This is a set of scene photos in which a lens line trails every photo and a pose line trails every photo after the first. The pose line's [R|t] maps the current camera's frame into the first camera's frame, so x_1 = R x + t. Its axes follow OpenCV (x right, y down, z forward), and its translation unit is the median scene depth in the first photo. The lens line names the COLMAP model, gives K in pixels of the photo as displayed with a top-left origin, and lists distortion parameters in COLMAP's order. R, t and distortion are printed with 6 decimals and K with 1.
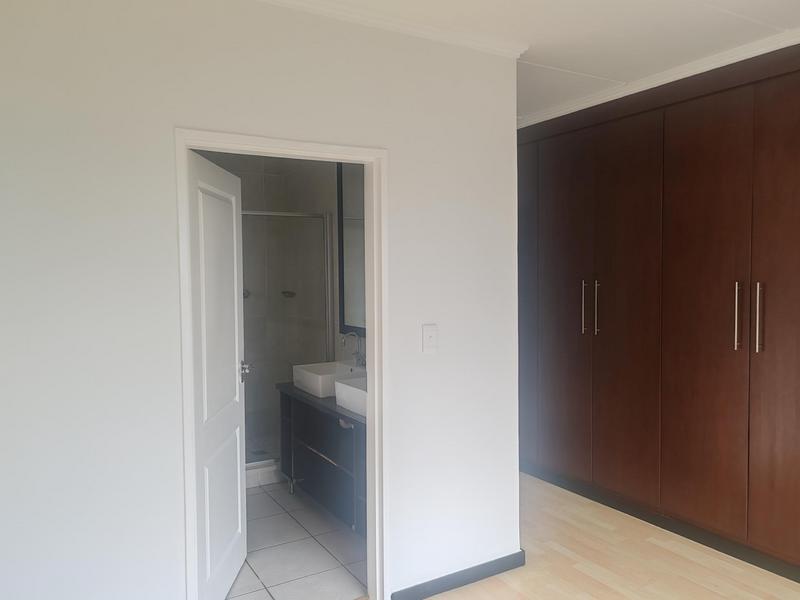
lens RADIAL K [[608.2, 0, 400.0], [0, 608.2, 300.0], [0, 0, 1]] dist [0.021154, -0.001471]
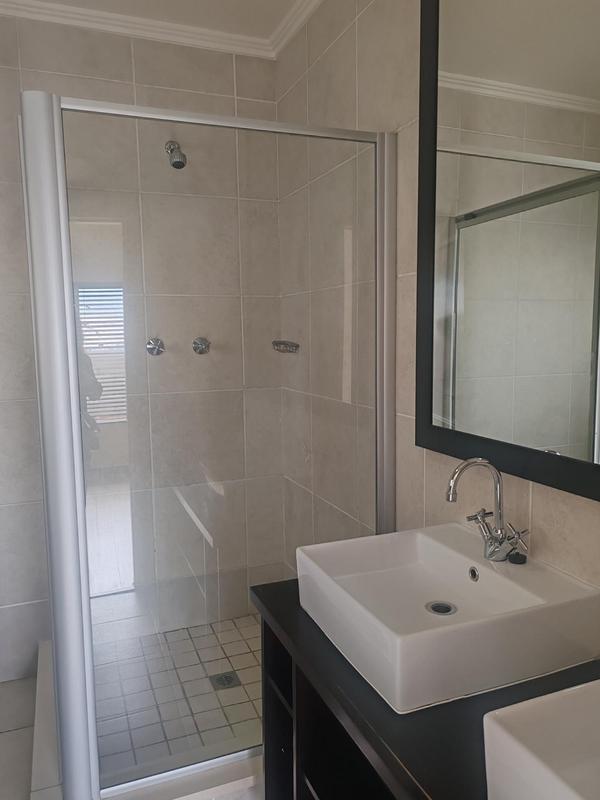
lens RADIAL K [[608.2, 0, 300.0], [0, 608.2, 400.0], [0, 0, 1]] dist [0.021154, -0.001471]
pose [[0.987569, 0.016120, -0.156358, -0.105881], [-0.005614, 0.997710, 0.067400, 0.000650], [0.157086, -0.065684, 0.985398, 0.579932]]
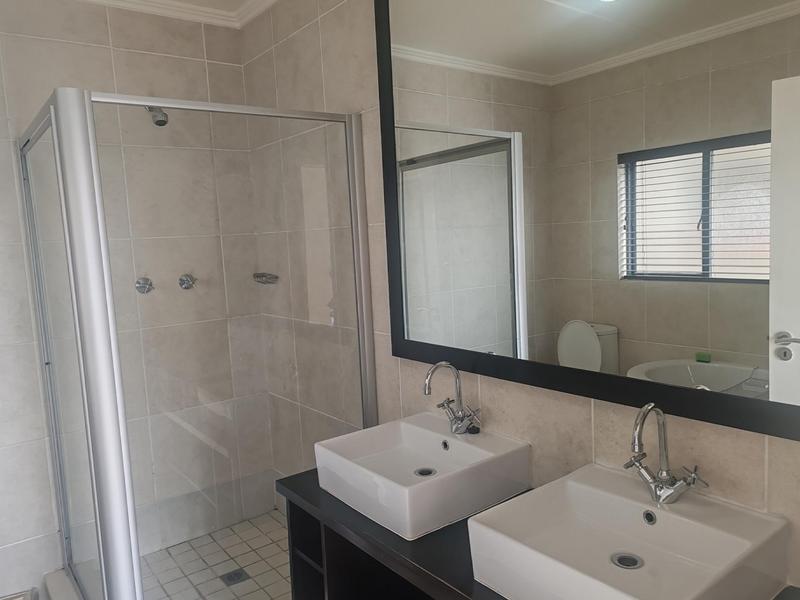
lens RADIAL K [[608.2, 0, 400.0], [0, 608.2, 300.0], [0, 0, 1]] dist [0.021154, -0.001471]
pose [[0.993052, -0.049463, 0.106779, -0.136348], [0.043728, 0.997506, 0.055400, -0.017323], [-0.109253, -0.050346, 0.992738, 0.481083]]
